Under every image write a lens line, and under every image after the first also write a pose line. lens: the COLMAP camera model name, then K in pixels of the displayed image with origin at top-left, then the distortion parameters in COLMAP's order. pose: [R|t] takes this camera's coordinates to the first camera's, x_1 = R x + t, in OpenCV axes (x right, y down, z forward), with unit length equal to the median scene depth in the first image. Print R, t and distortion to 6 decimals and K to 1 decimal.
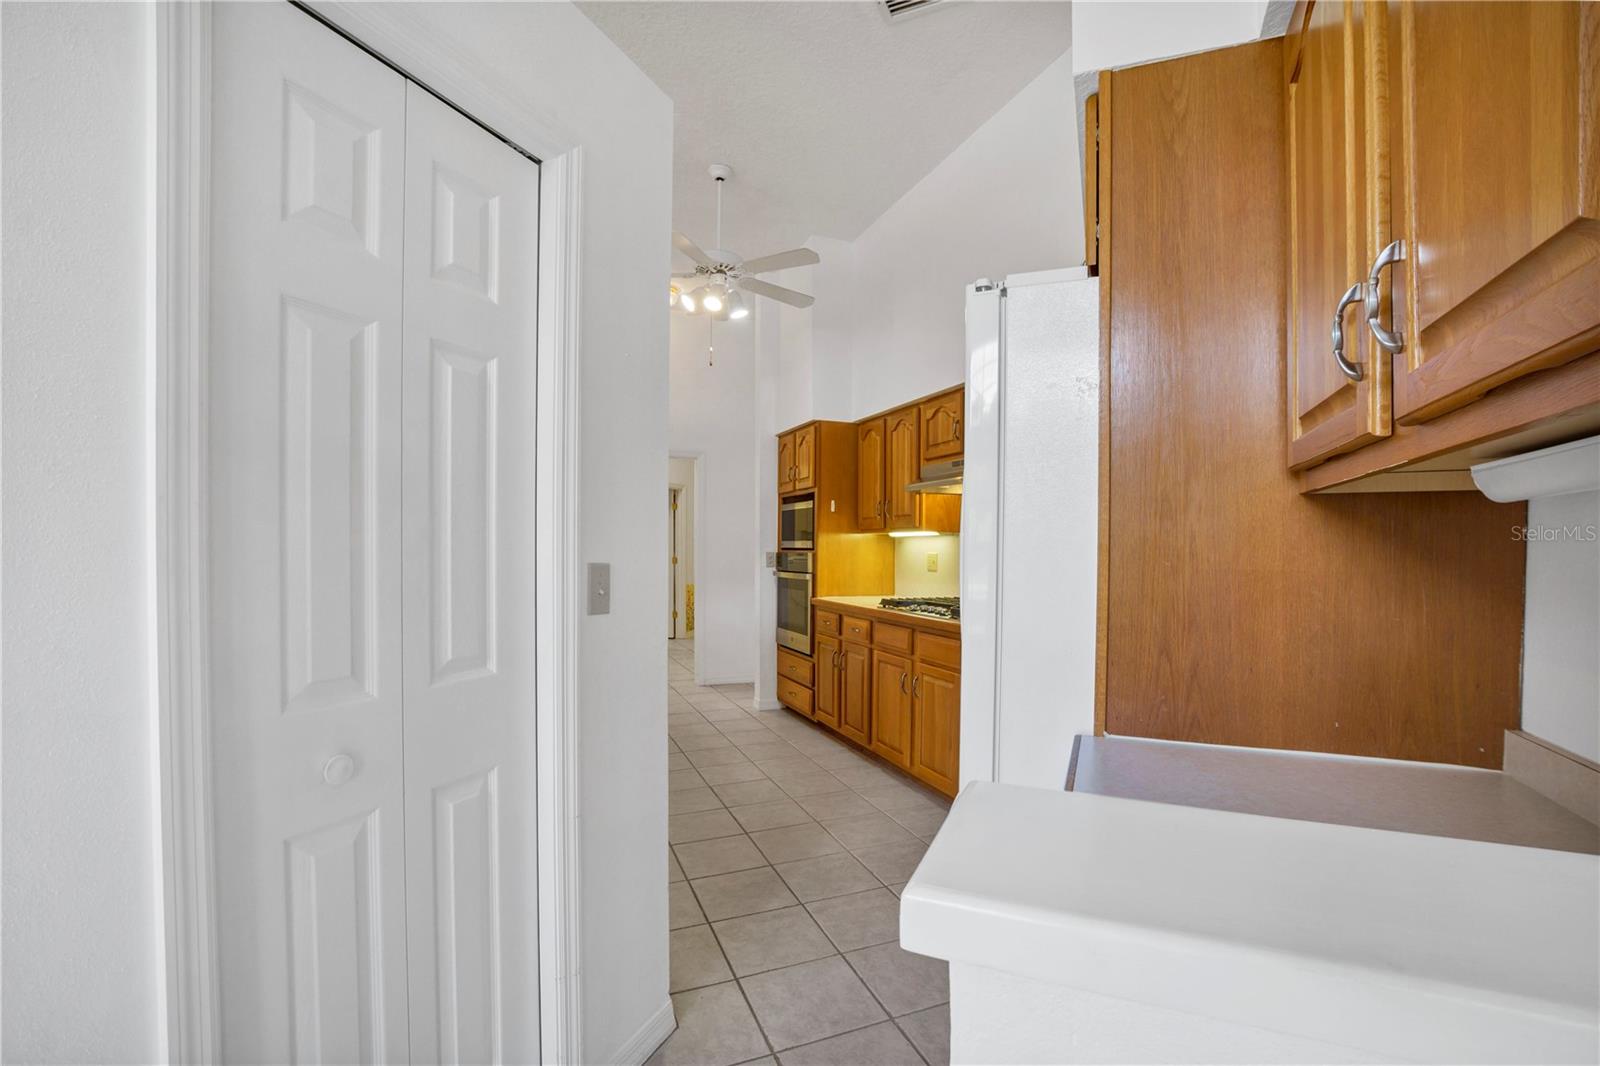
lens RADIAL K [[706.6, 0, 811.6], [0, 706.6, 556.4], [0, 0, 1]] dist [-0.034844, 0.007263]
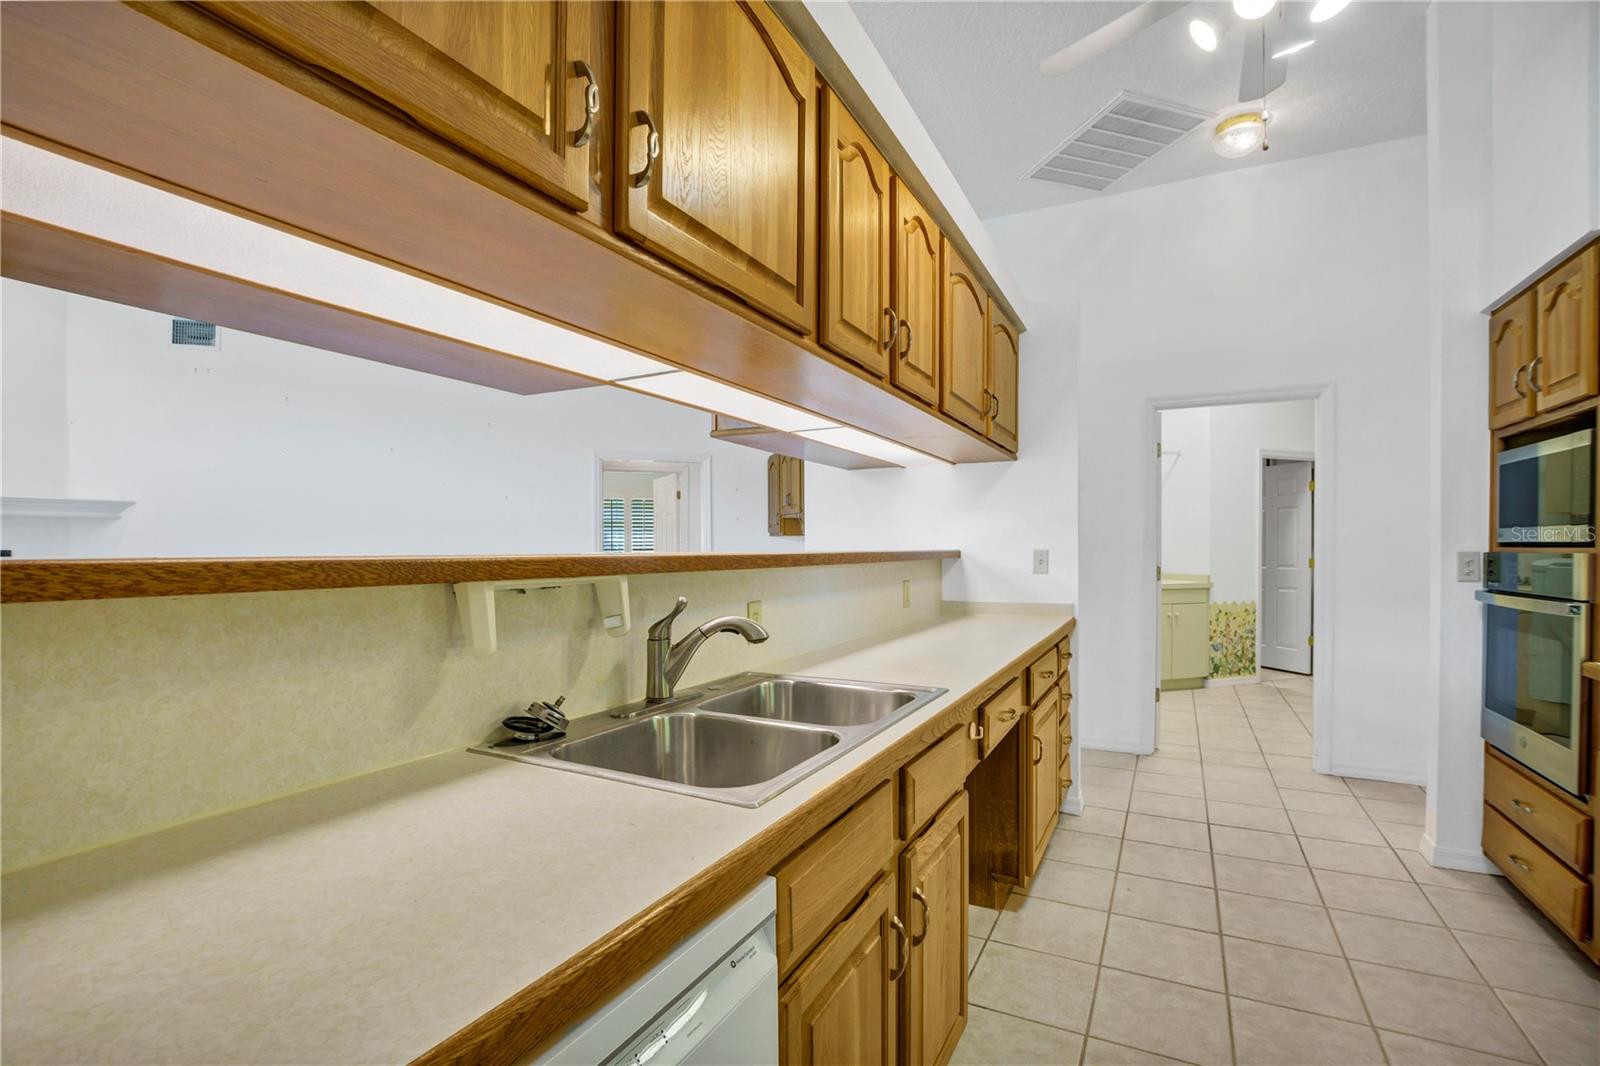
lens RADIAL K [[706.6, 0, 815.9], [0, 706.6, 557.0], [0, 0, 1]] dist [-0.034844, 0.007263]
pose [[0.656631, 0.003674, -0.754203, 0.004888], [-0.000536, 0.999990, 0.004405, -0.004057], [0.754212, -0.002488, 0.656626, 0.349365]]
